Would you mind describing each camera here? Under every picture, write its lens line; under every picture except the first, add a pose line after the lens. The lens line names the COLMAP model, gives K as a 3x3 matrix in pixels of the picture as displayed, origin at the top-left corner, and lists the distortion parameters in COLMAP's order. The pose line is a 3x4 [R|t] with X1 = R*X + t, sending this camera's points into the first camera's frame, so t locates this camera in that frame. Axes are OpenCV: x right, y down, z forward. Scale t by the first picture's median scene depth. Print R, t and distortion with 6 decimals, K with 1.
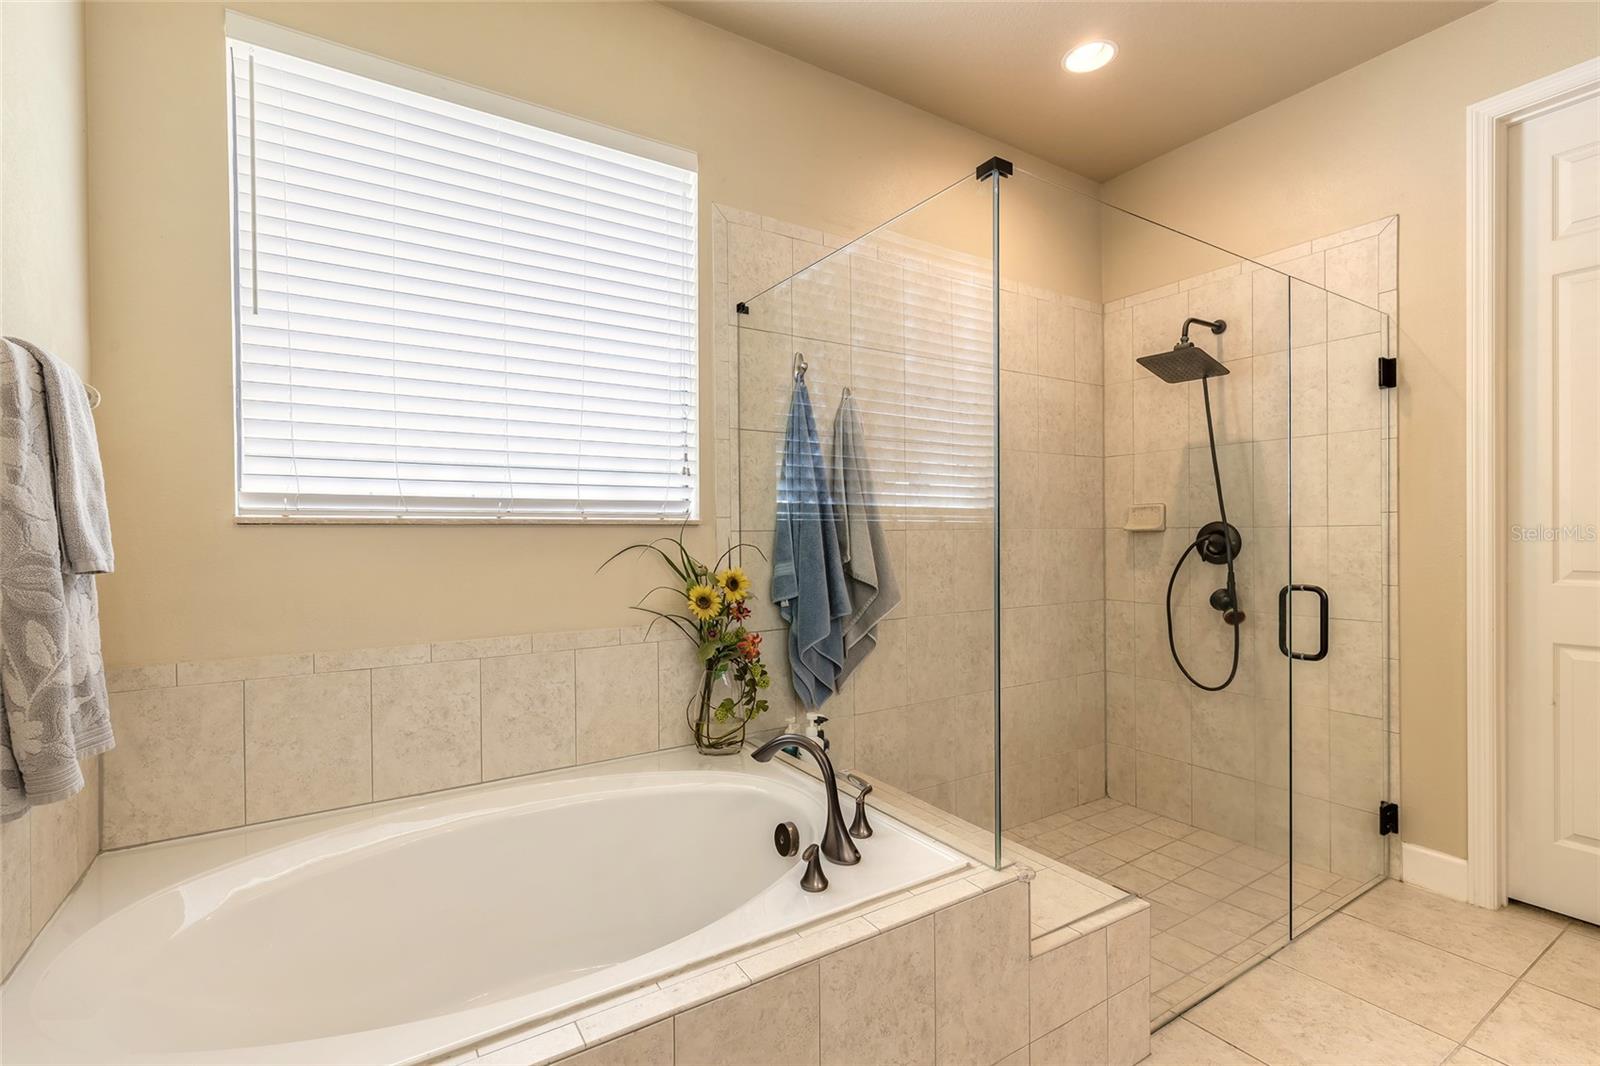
lens RADIAL K [[726.7, 0, 795.2], [0, 726.7, 537.9], [0, 0, 1]] dist [0.010325, -0.001744]
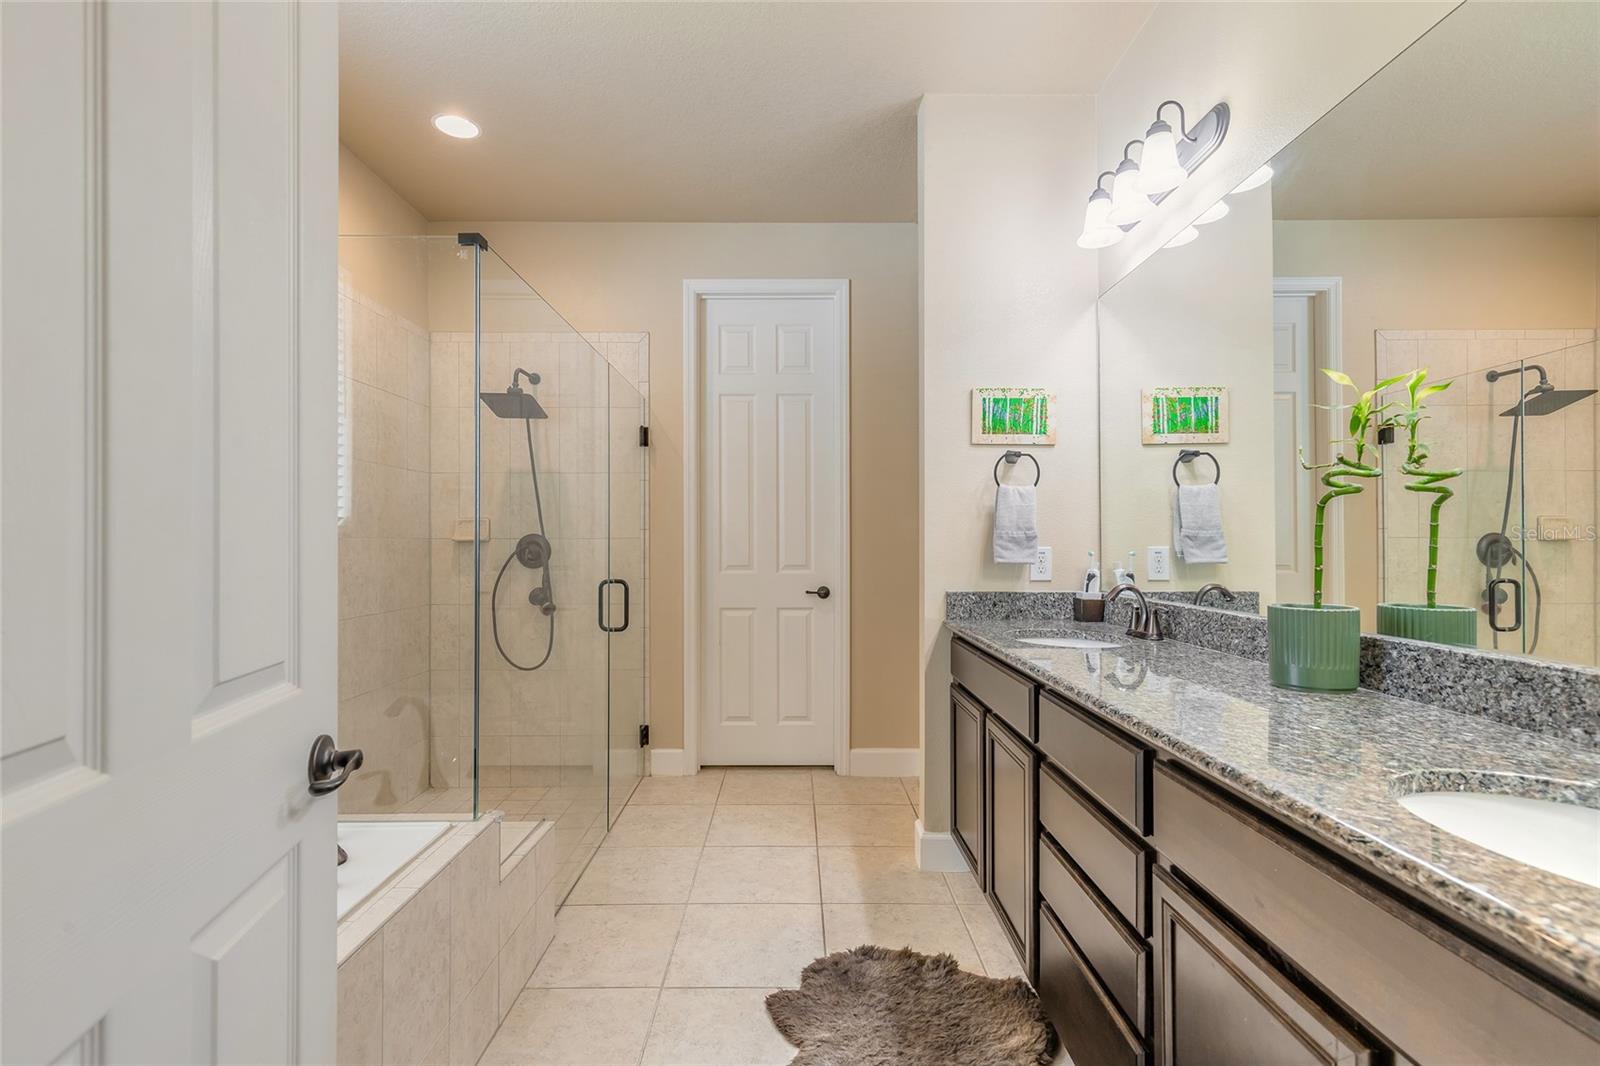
lens RADIAL K [[726.7, 0, 805.1], [0, 726.7, 537.1], [0, 0, 1]] dist [0.010325, -0.001744]
pose [[0.529433, 0.010542, 0.848286, -0.273425], [0.003780, 0.999884, -0.014785, 0.003776], [-0.848343, 0.011035, 0.529331, -0.062475]]
